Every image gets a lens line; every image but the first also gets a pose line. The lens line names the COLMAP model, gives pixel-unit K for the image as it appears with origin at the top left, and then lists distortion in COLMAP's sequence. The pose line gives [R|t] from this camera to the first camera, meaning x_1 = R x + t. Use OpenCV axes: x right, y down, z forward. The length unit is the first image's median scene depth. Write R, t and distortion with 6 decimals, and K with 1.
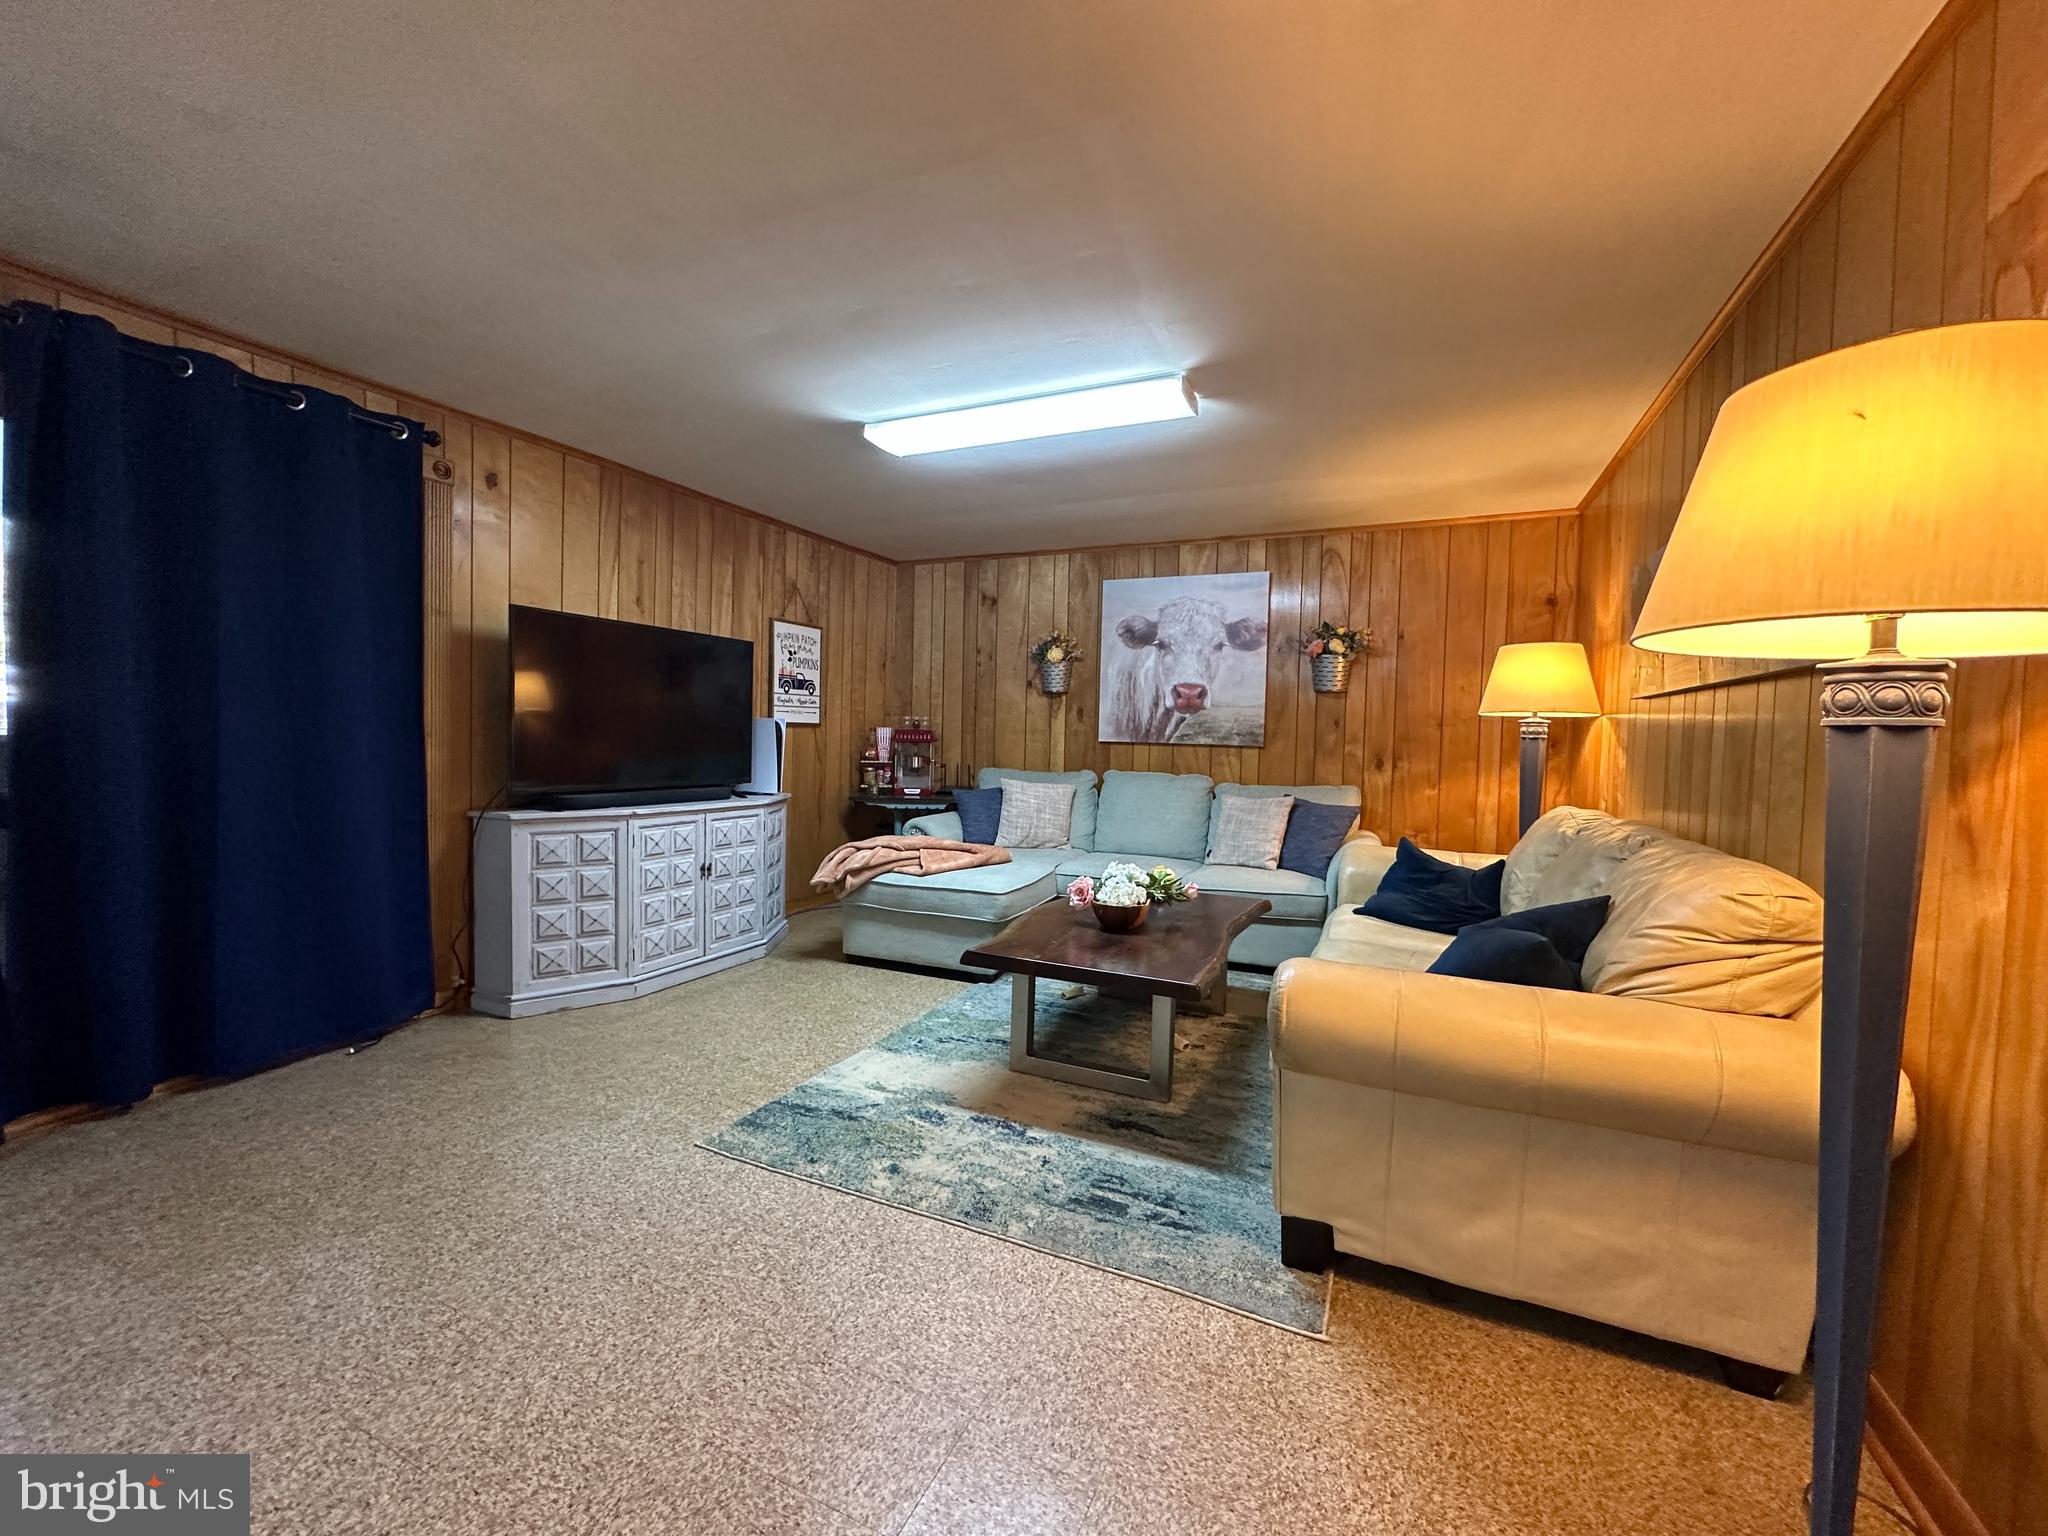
lens RADIAL K [[818.6, 0, 1022.3], [0, 818.6, 763.7], [0, 0, 1]] dist [-0.000202, 0.000032]
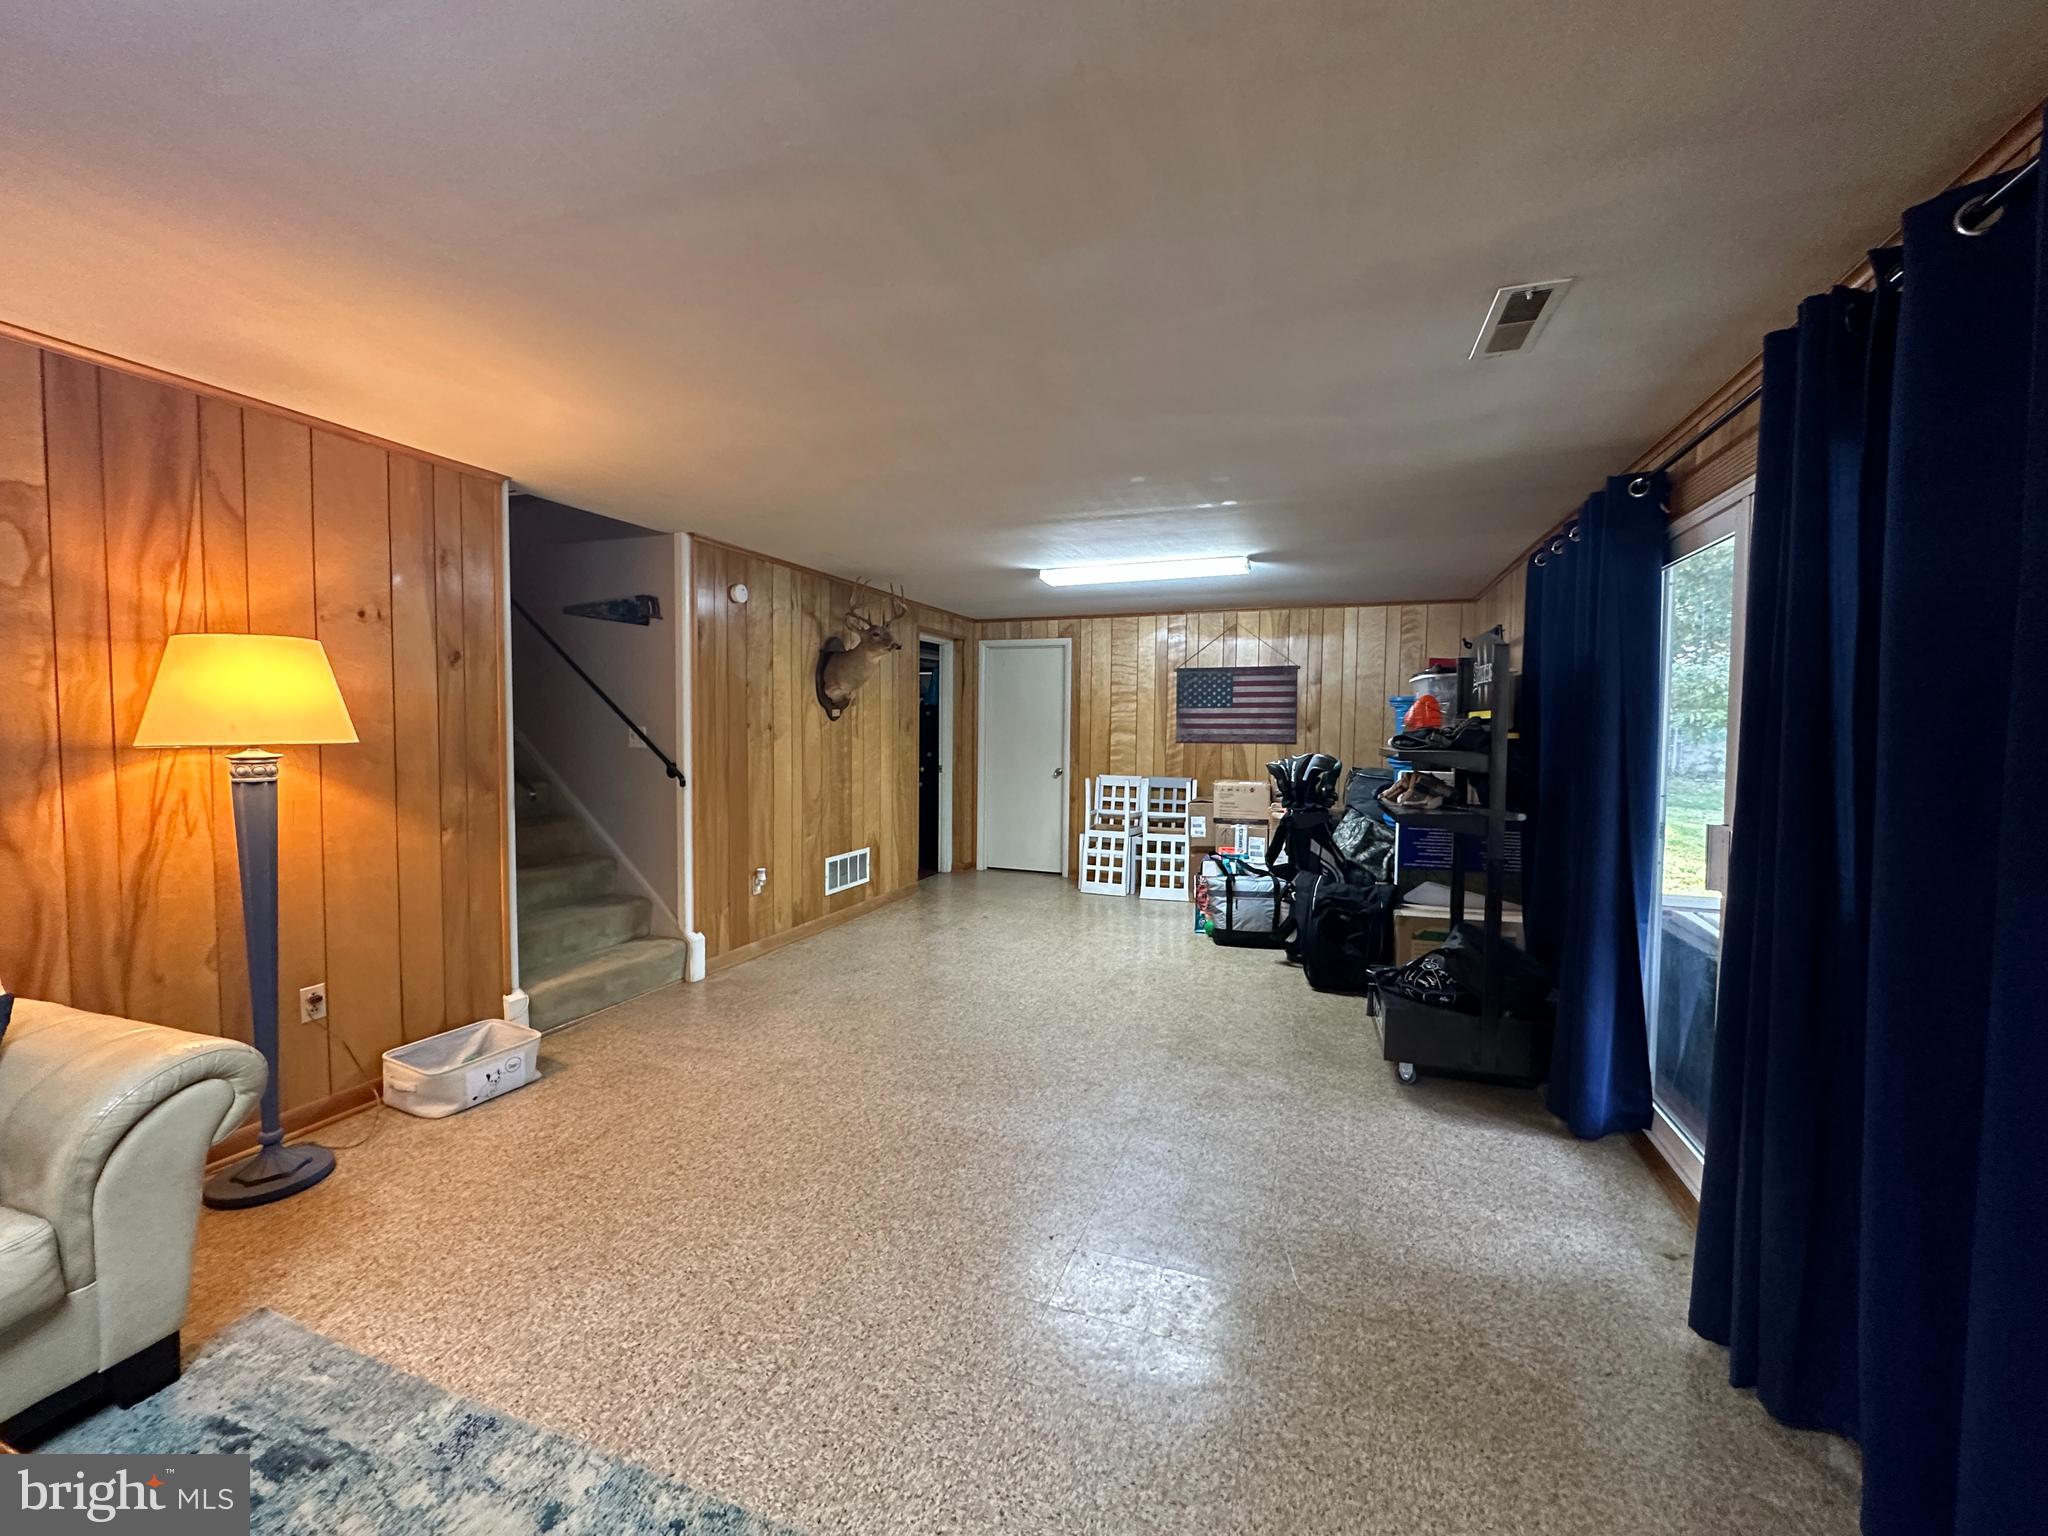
lens RADIAL K [[818.6, 0, 1022.3], [0, 818.6, 763.7], [0, 0, 1]] dist [-0.000202, 0.000032]
pose [[-0.996339, -0.034261, -0.078322, -0.545850], [-0.041629, 0.994658, 0.094462, -0.218960], [0.074667, 0.097376, -0.992443, 1.917874]]
